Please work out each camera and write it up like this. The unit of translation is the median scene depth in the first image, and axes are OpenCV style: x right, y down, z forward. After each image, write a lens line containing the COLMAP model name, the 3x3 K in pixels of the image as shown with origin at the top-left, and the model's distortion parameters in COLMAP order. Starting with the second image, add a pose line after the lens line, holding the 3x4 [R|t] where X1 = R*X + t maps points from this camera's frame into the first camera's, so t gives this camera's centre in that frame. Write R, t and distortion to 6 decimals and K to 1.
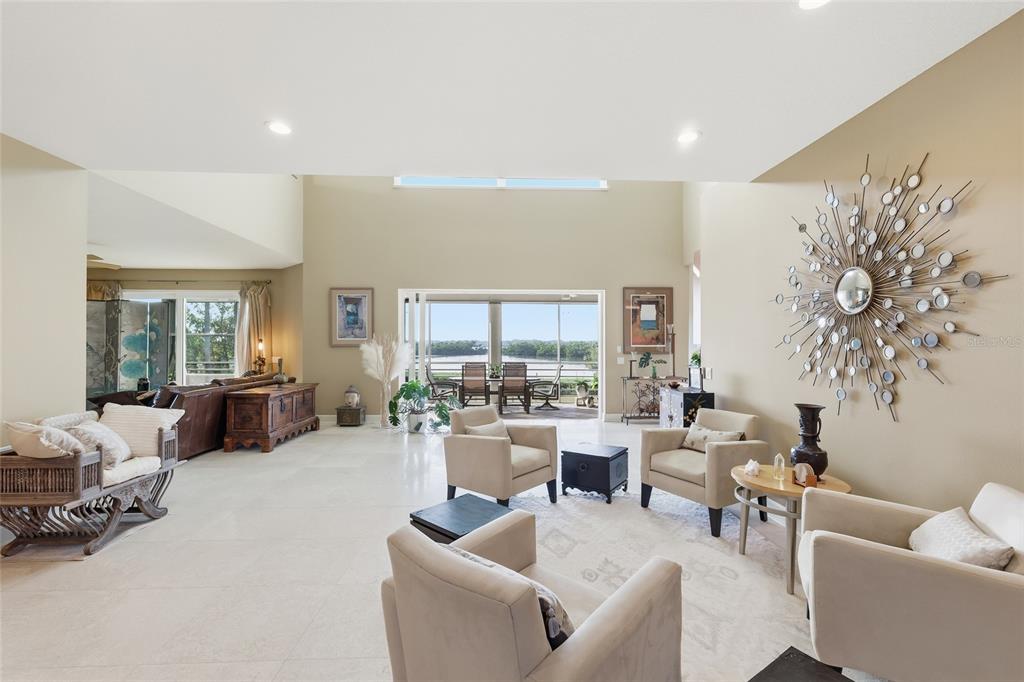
lens RADIAL K [[521.1, 0, 509.6], [0, 521.1, 344.8], [0, 0, 1]] dist [0.000615, -0.000380]
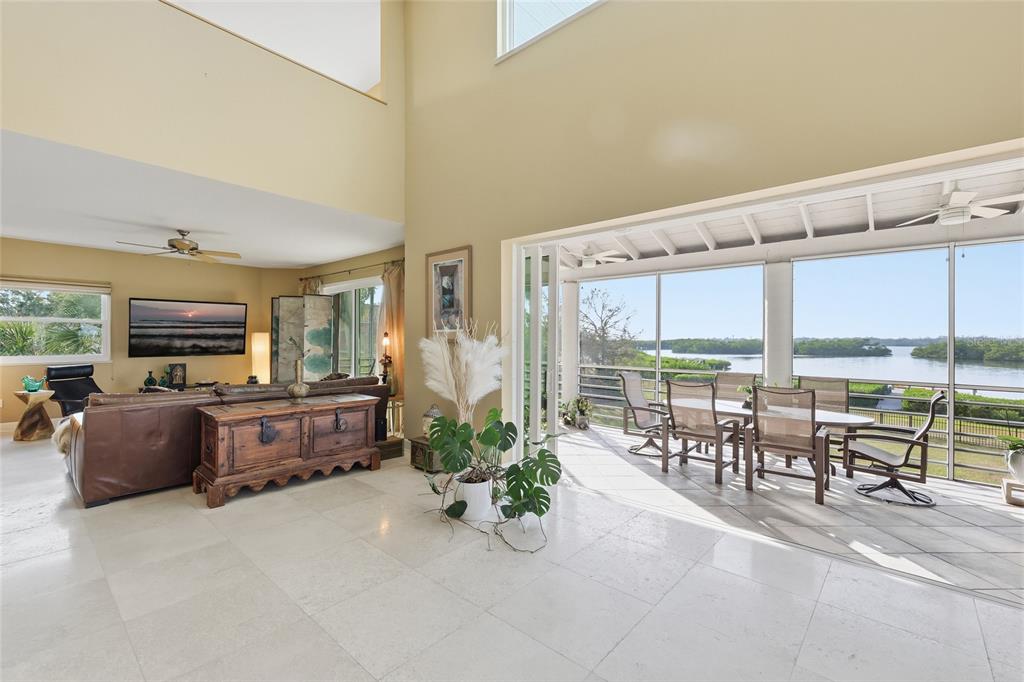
lens RADIAL K [[441.9, 0, 507.8], [0, 441.9, 336.1], [0, 0, 1]] dist [0.004174, 0.000777]
pose [[0.709254, -0.004562, -0.704938, 0.129050], [-0.005598, 0.999911, -0.012103, 0.001847], [0.704930, 0.012531, 0.709166, 0.662077]]
